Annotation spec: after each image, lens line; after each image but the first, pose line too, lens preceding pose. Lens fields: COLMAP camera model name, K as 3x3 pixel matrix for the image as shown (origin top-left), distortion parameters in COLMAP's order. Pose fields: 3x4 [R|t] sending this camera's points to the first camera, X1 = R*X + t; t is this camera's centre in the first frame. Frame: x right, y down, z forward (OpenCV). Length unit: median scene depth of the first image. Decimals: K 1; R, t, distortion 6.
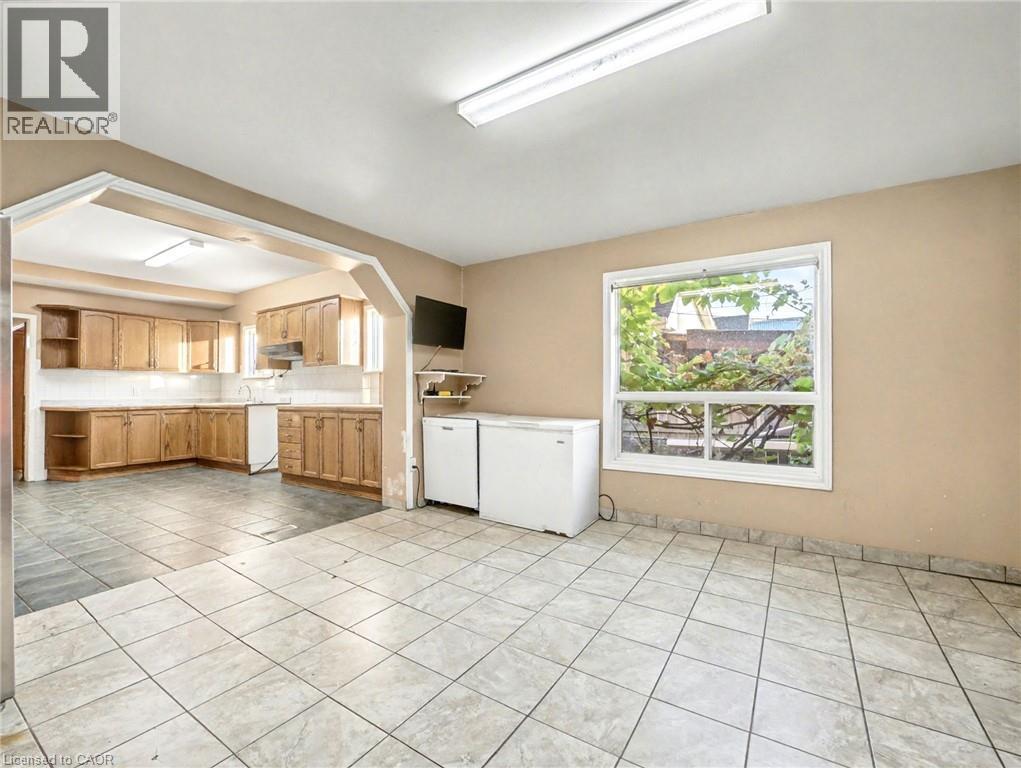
lens RADIAL K [[446.0, 0, 511.6], [0, 446.0, 379.8], [0, 0, 1]] dist [-0.013667, 0.000508]
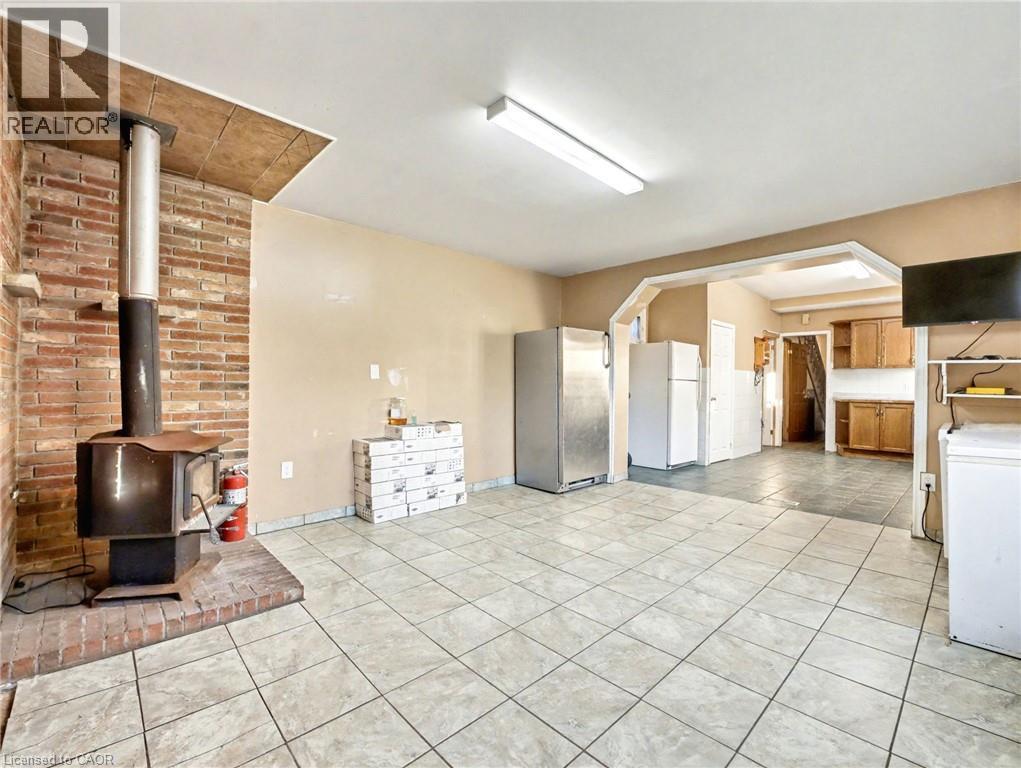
lens RADIAL K [[452.9, 0, 506.8], [0, 452.9, 389.0], [0, 0, 1]] dist [-0.015997, -0.000208]
pose [[-0.246794, 0.011585, -0.968999, 0.511592], [0.014333, 0.999863, 0.008303, 0.008813], [0.968962, -0.011840, -0.246926, 0.357589]]
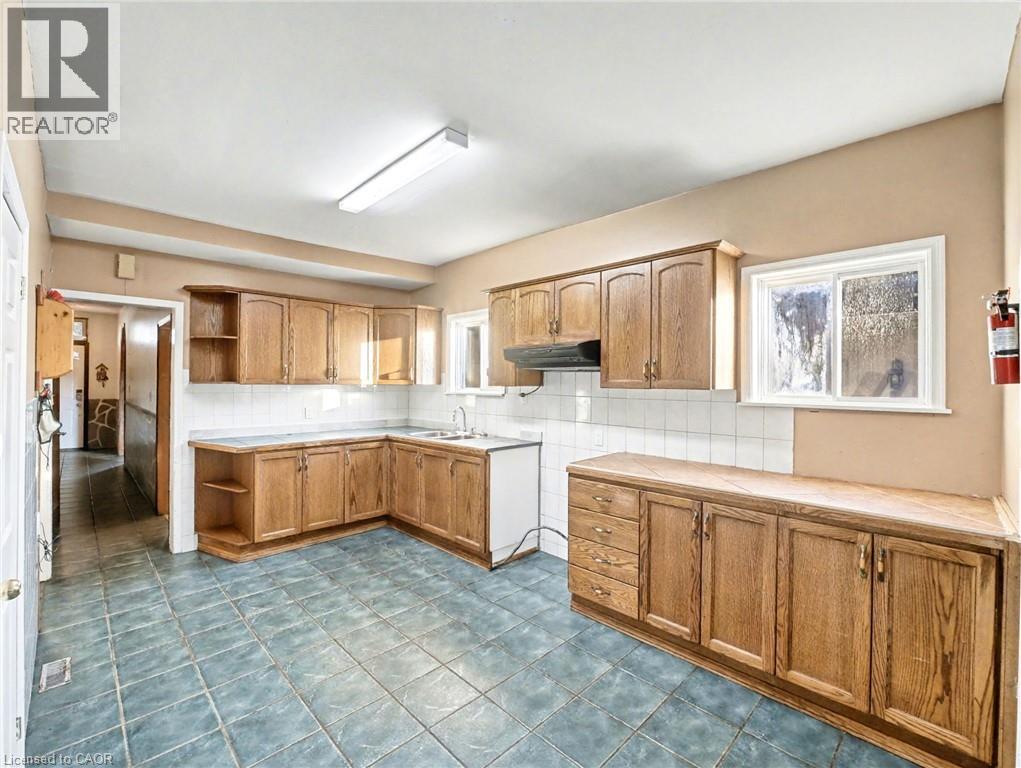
lens RADIAL K [[454.9, 0, 512.4], [0, 454.9, 374.6], [0, 0, 1]] dist [-0.015884, -0.000141]
pose [[0.976201, 0.009970, -0.216637, -0.441192], [-0.007459, 0.999895, 0.012409, -0.049621], [0.216738, -0.010497, 0.976173, 0.434244]]
